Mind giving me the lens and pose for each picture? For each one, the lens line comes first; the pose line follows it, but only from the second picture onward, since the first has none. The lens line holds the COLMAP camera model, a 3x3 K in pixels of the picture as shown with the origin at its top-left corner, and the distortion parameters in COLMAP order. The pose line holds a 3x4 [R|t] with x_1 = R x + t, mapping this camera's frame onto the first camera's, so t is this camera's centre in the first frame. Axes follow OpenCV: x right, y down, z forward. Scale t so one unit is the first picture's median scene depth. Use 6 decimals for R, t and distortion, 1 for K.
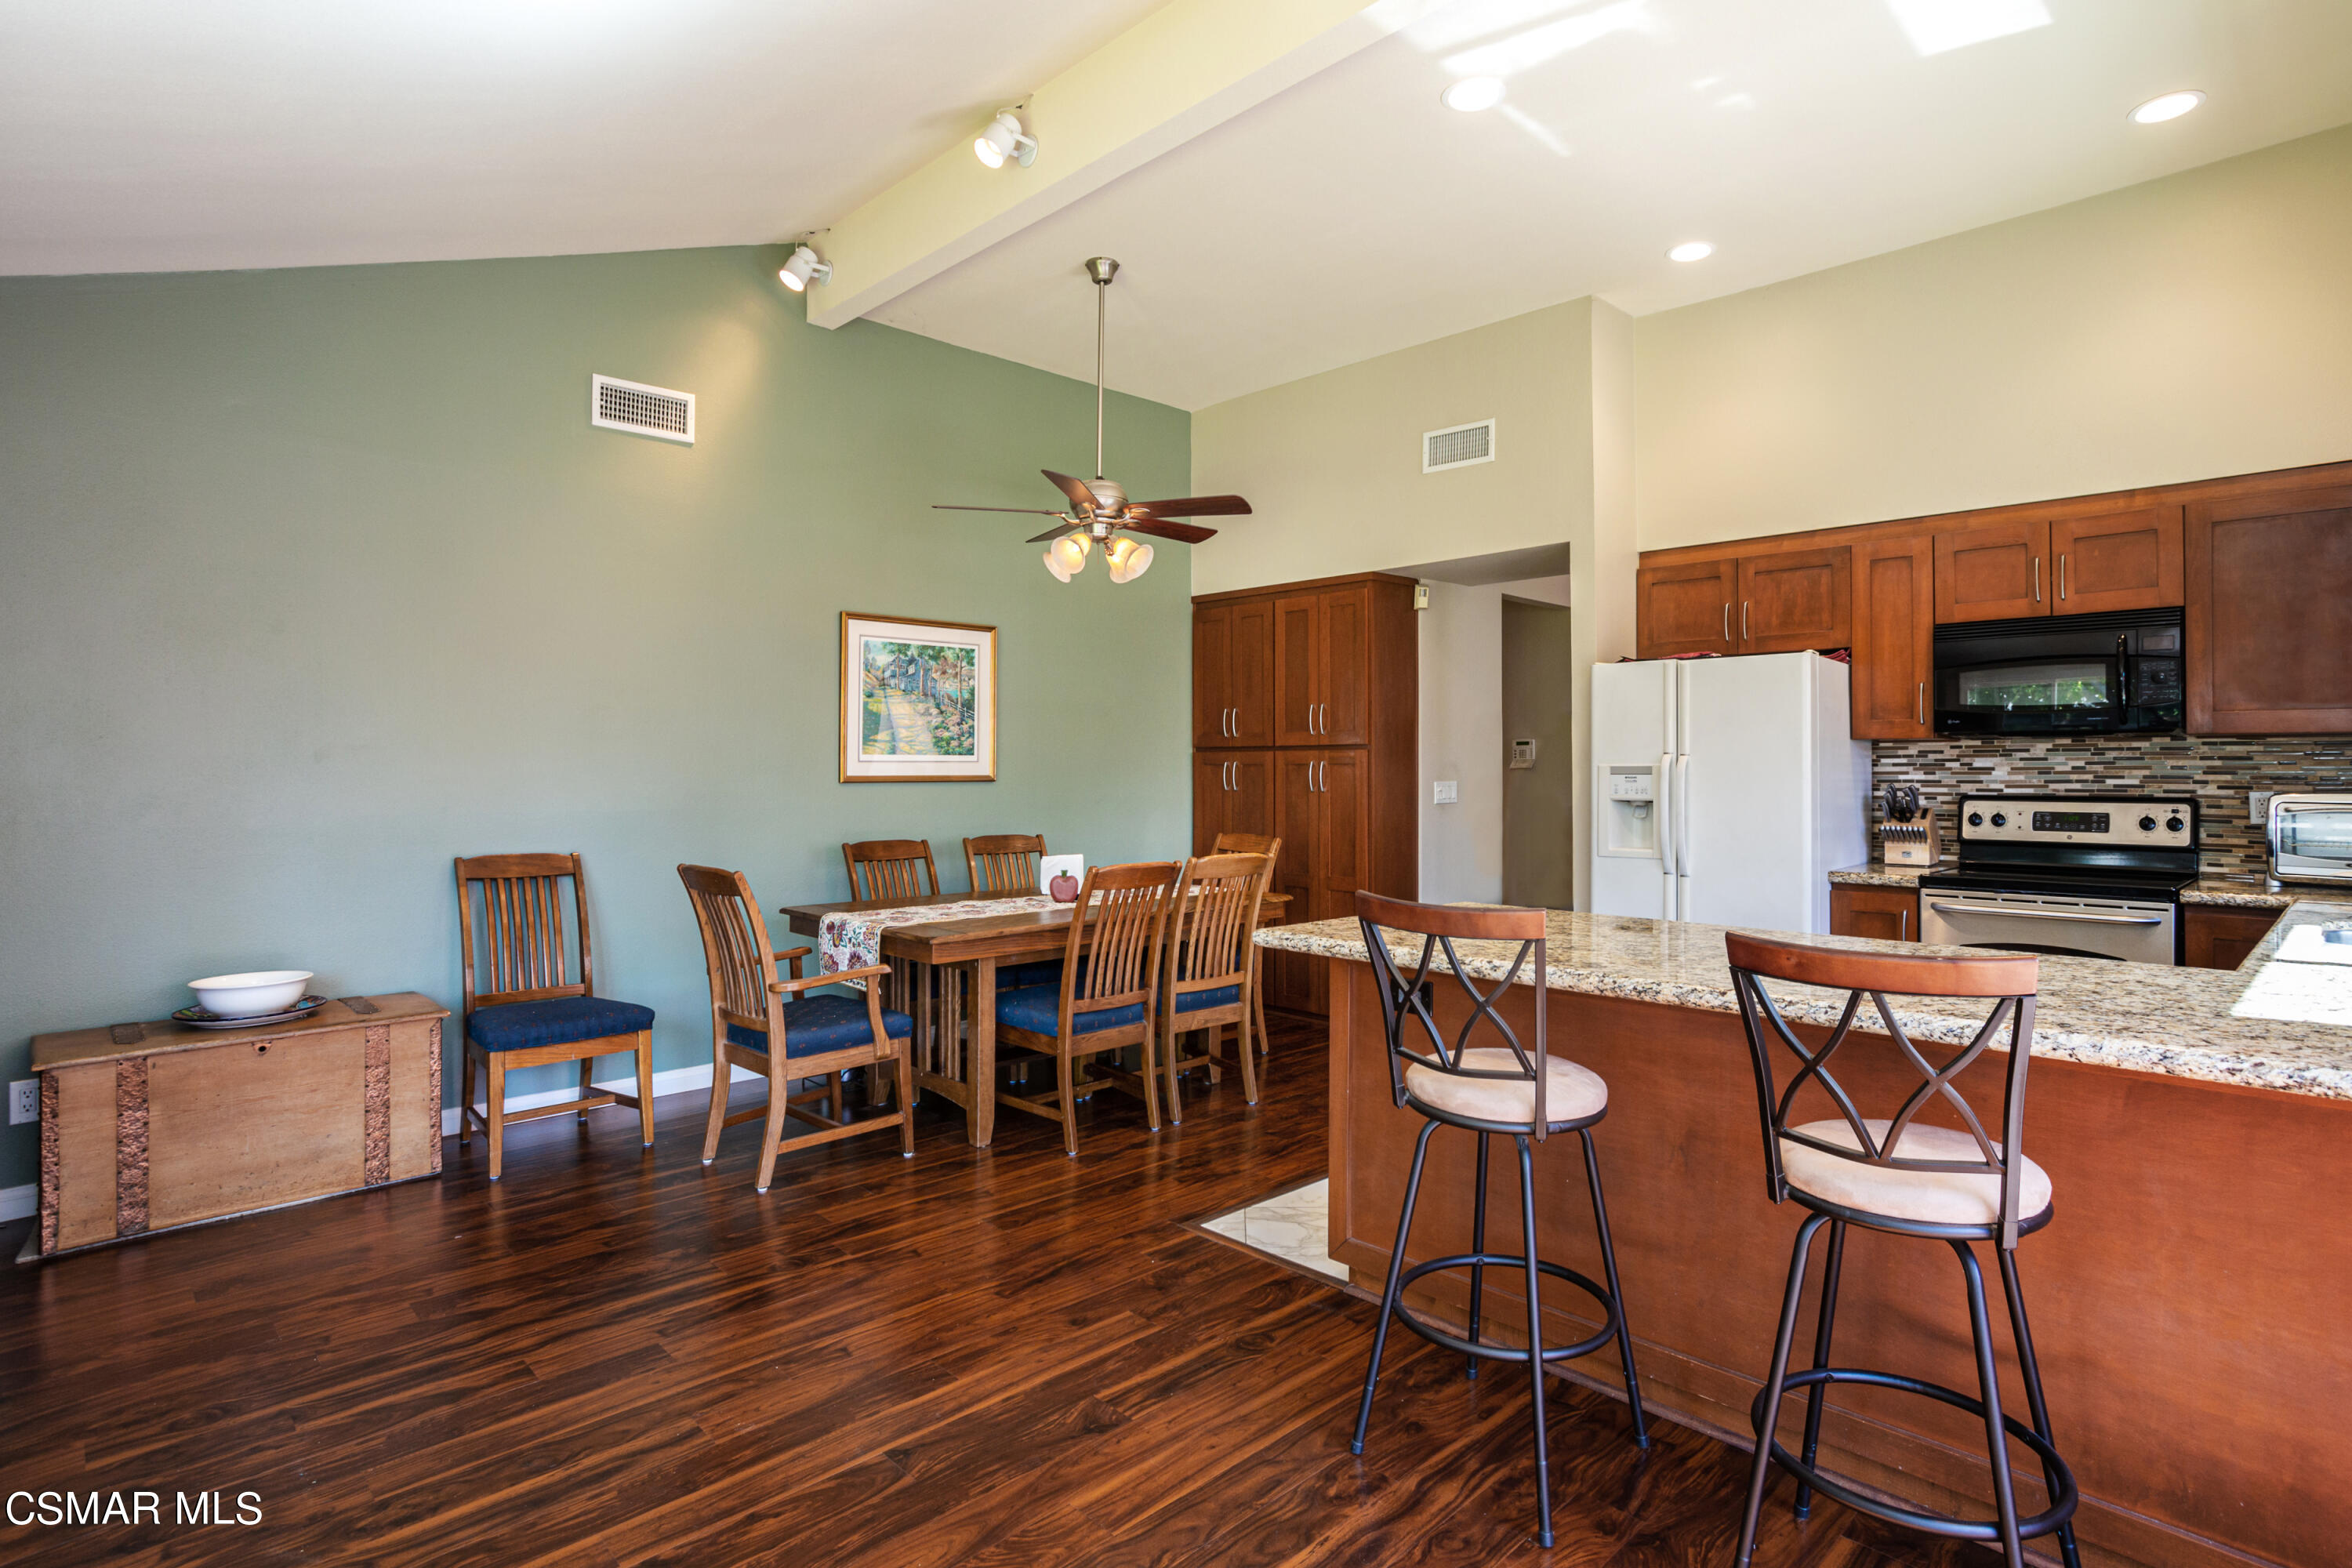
lens RADIAL K [[1300.0, 0, 1254.9], [0, 1300.0, 758.6], [0, 0, 1]] dist [-0.007688, 0.004654]
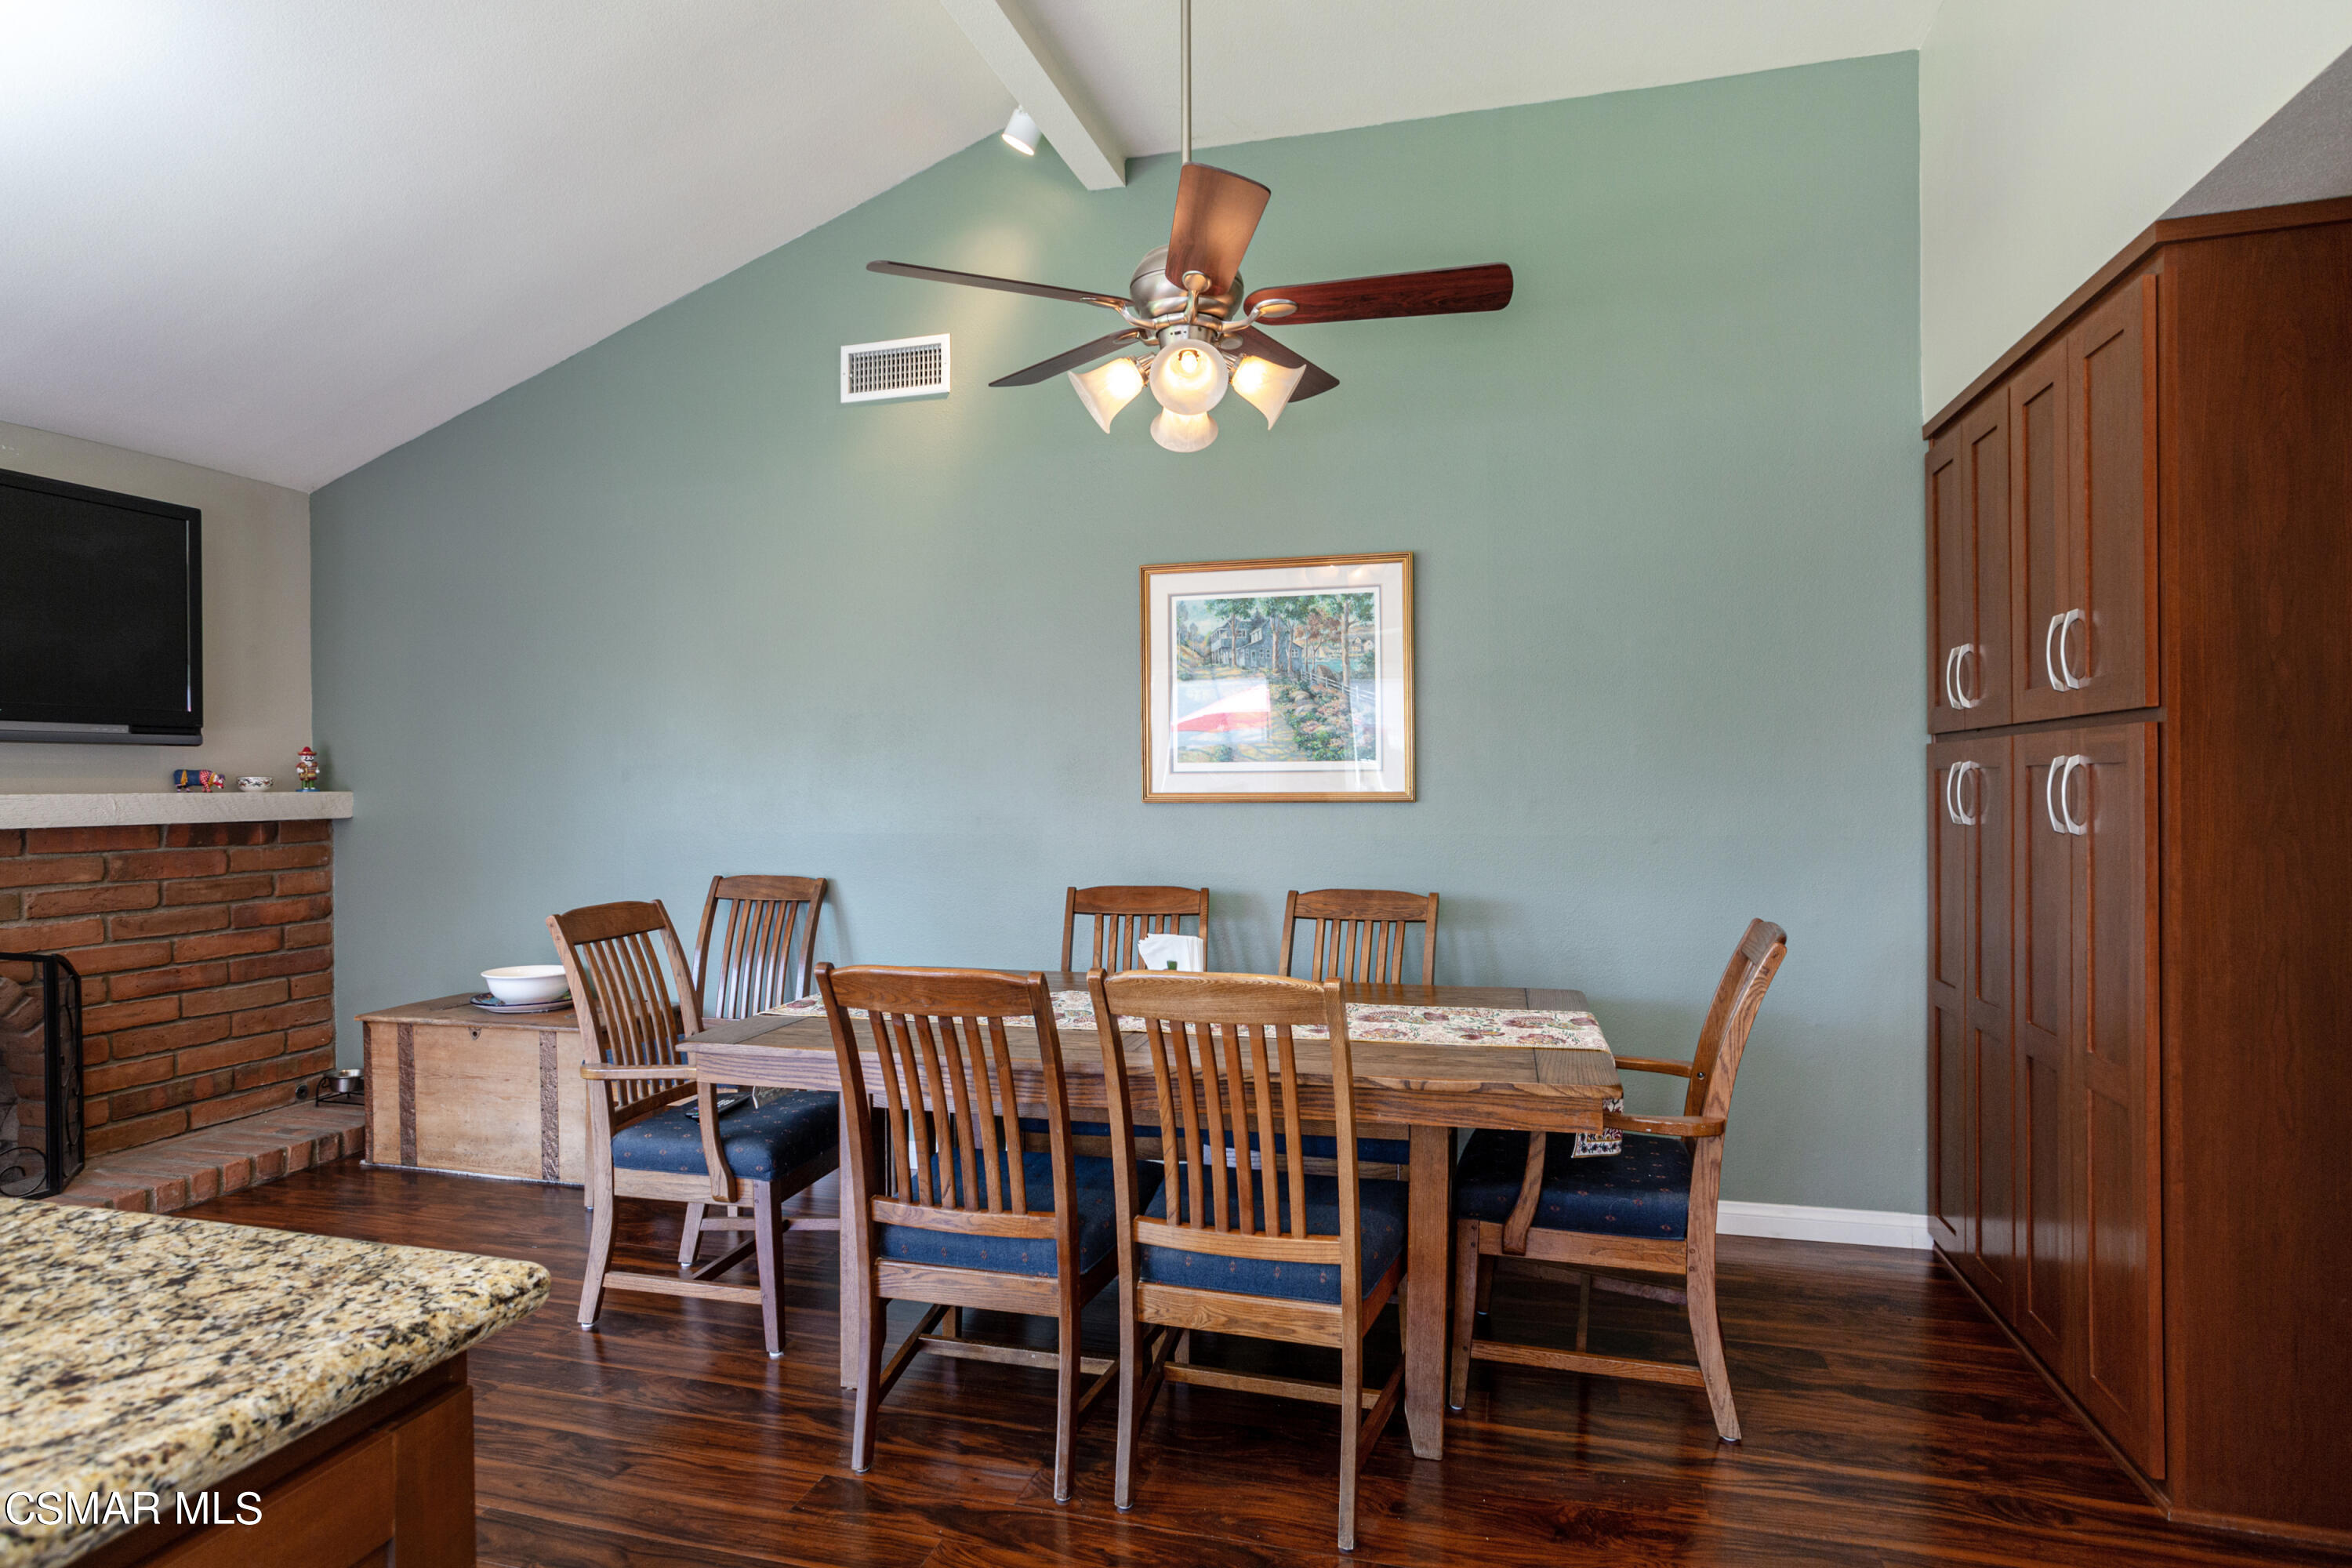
lens RADIAL K [[1251.6, 0, 1172.3], [0, 1251.6, 790.6], [0, 0, 1]] dist [-0.021928, 0.000407]
pose [[0.444213, -0.000238, -0.895921, 0.310704], [0.013046, 0.999896, 0.006203, 0.007847], [0.895826, -0.014443, 0.444170, 0.693188]]
